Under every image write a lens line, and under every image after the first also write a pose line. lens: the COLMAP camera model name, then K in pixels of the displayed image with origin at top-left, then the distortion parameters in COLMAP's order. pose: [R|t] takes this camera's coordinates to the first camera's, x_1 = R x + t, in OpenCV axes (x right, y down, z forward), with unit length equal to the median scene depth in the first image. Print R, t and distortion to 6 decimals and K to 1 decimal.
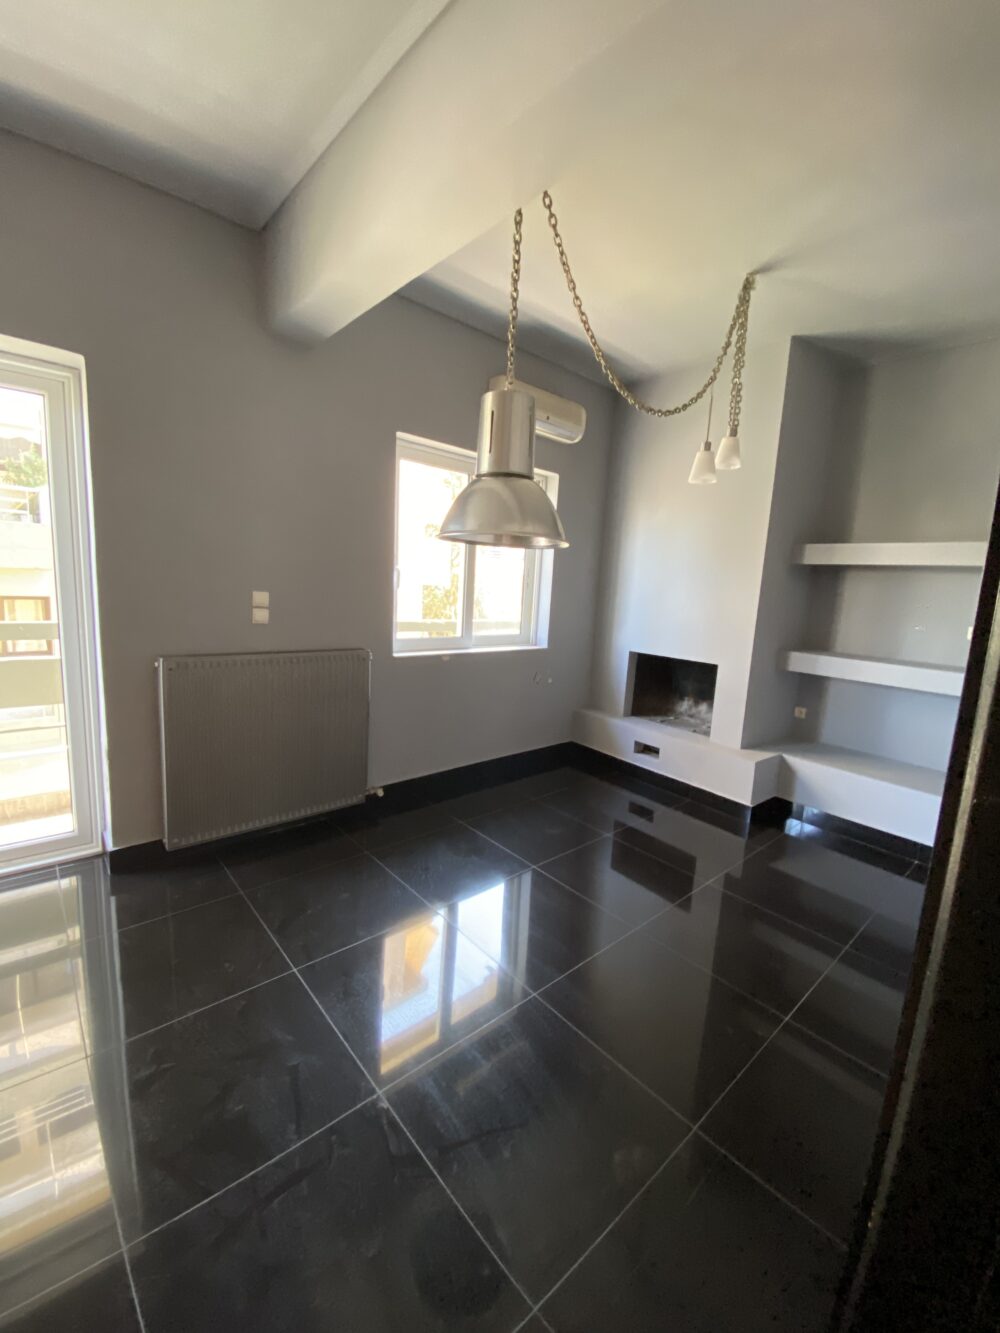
lens RADIAL K [[537.1, 0, 500.0], [0, 537.1, 666.5], [0, 0, 1]] dist [0.001209, 0.000072]
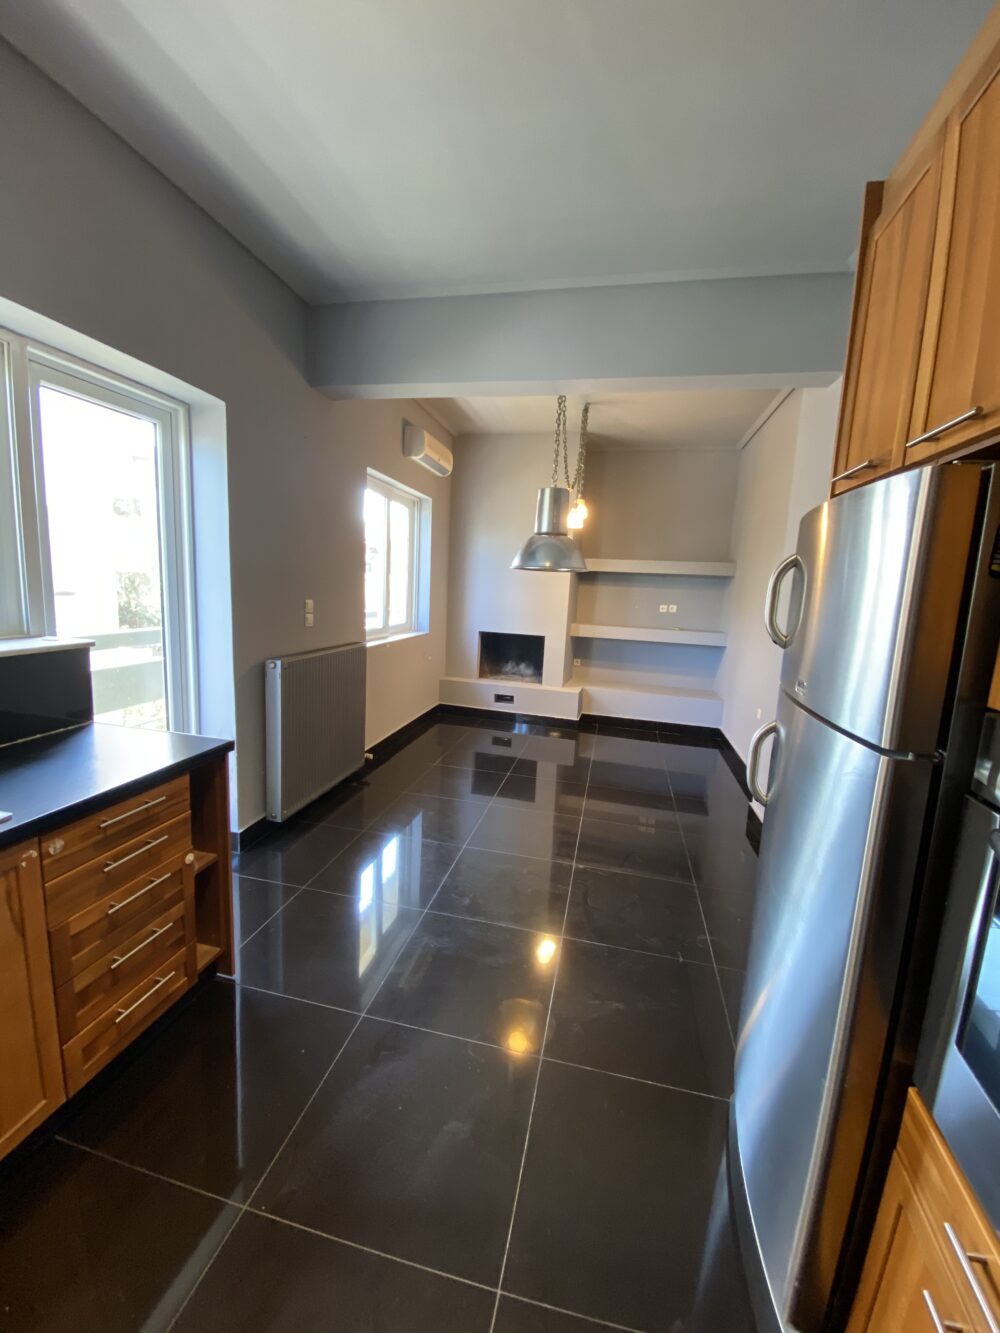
lens RADIAL K [[537.1, 0, 500.0], [0, 537.1, 666.5], [0, 0, 1]] dist [0.001209, 0.000072]
pose [[0.805520, -0.101430, 0.583823, -0.581505], [0.079555, 0.994833, 0.063072, -0.022965], [-0.587204, -0.004360, 0.809428, -0.159511]]
